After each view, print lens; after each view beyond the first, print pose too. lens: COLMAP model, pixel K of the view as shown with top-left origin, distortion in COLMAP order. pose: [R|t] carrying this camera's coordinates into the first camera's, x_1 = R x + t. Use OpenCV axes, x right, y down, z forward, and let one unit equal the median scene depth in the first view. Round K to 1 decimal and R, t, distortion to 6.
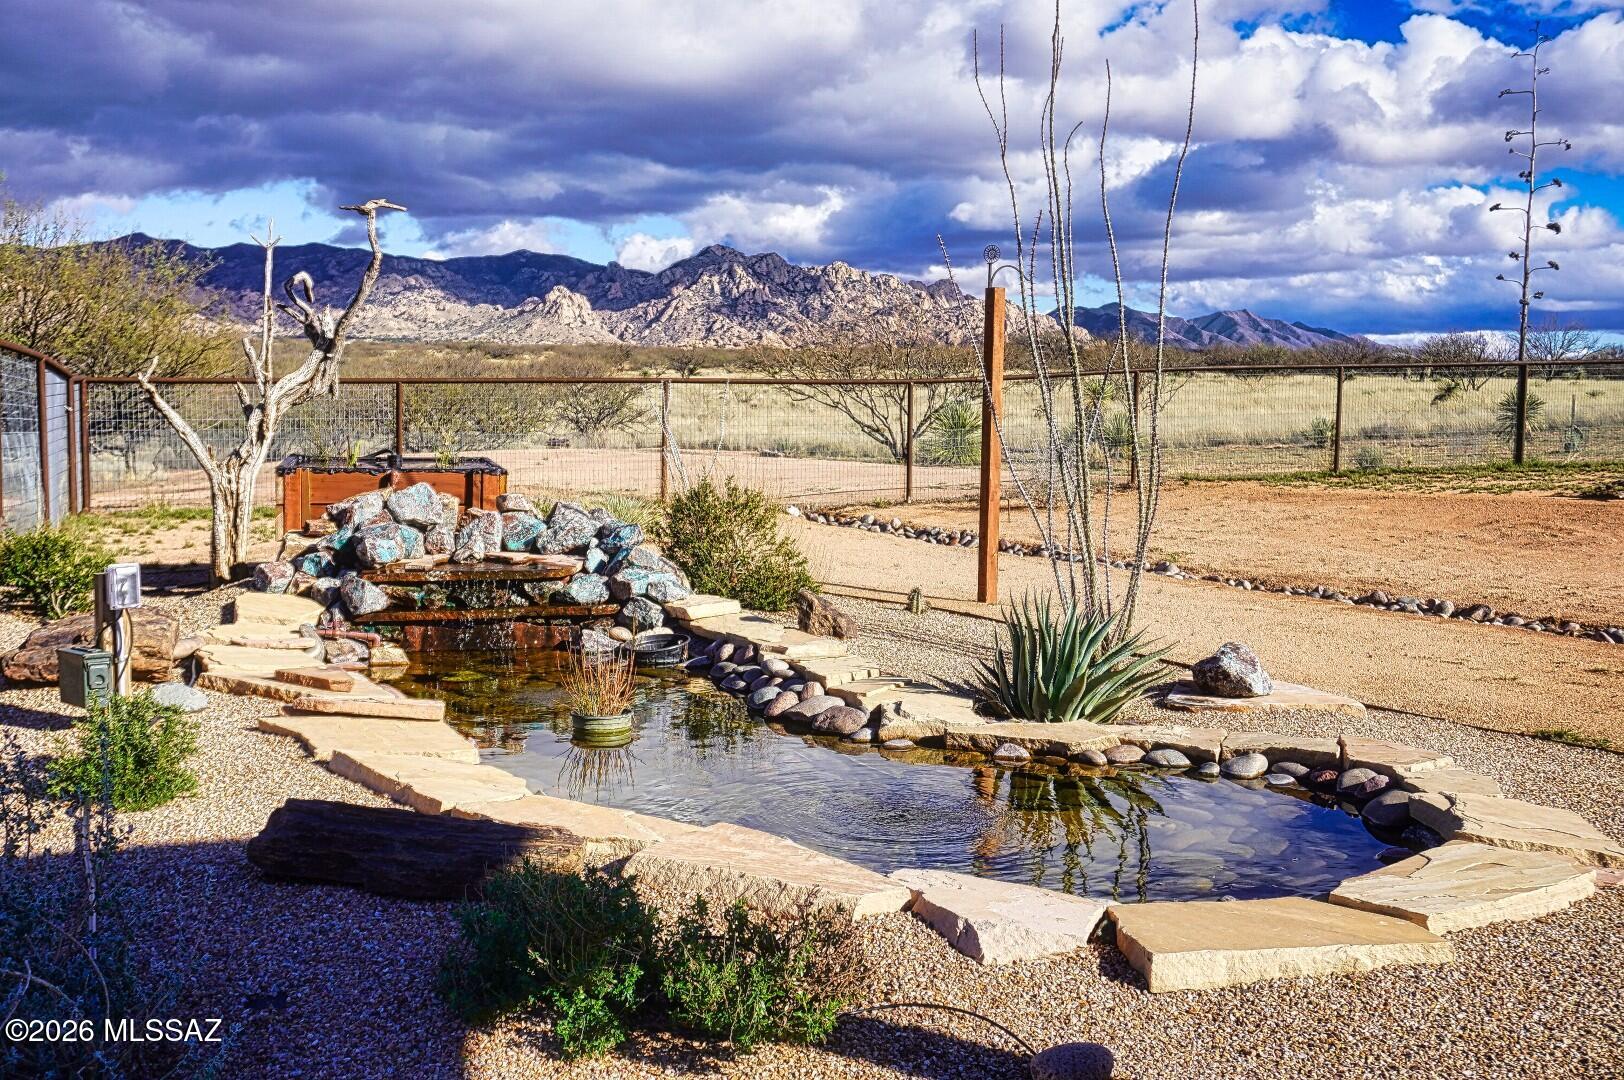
lens RADIAL K [[1672.1, 0, 815.1], [0, 1672.1, 540.0], [0, 0, 1]] dist [0.005806, 0.000000]
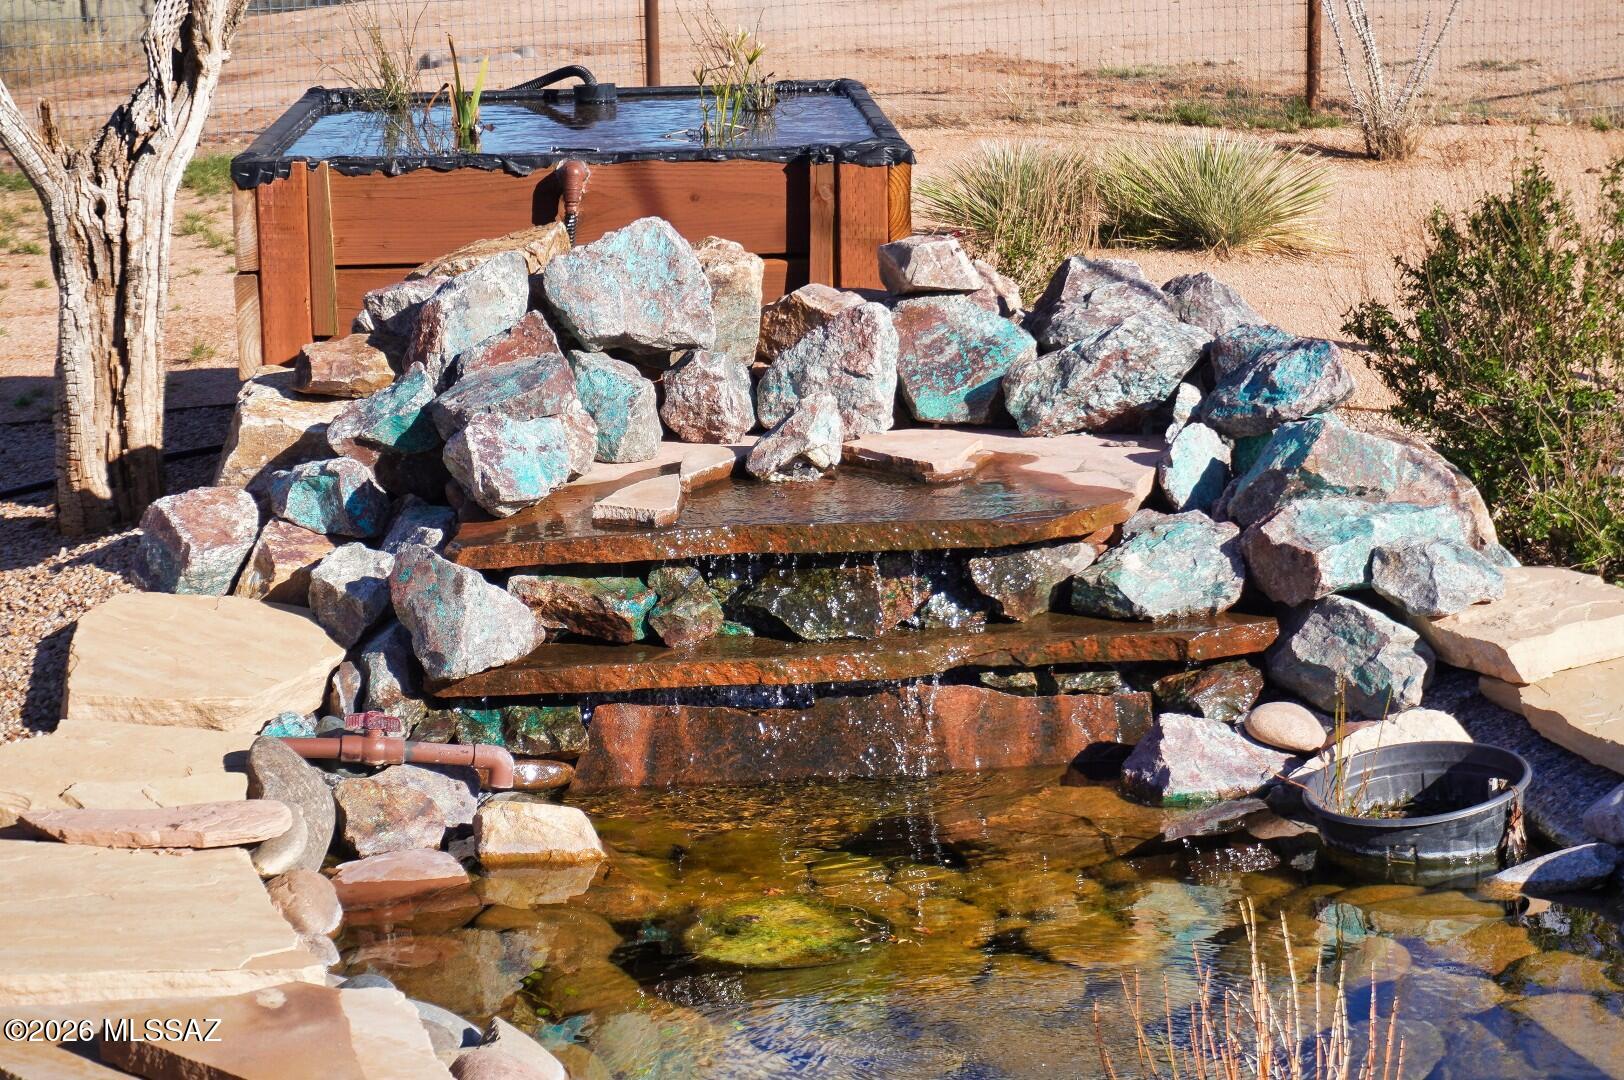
lens RADIAL K [[3644.8, 0, 812.1], [0, 3644.8, 541.5], [0, 0, 1]] dist [0.017094, 0.000000]
pose [[0.977350, 0.005285, -0.211562, -0.058639], [0.019115, 0.993397, 0.113122, -0.052109], [0.210763, -0.114604, 0.970796, 0.333206]]
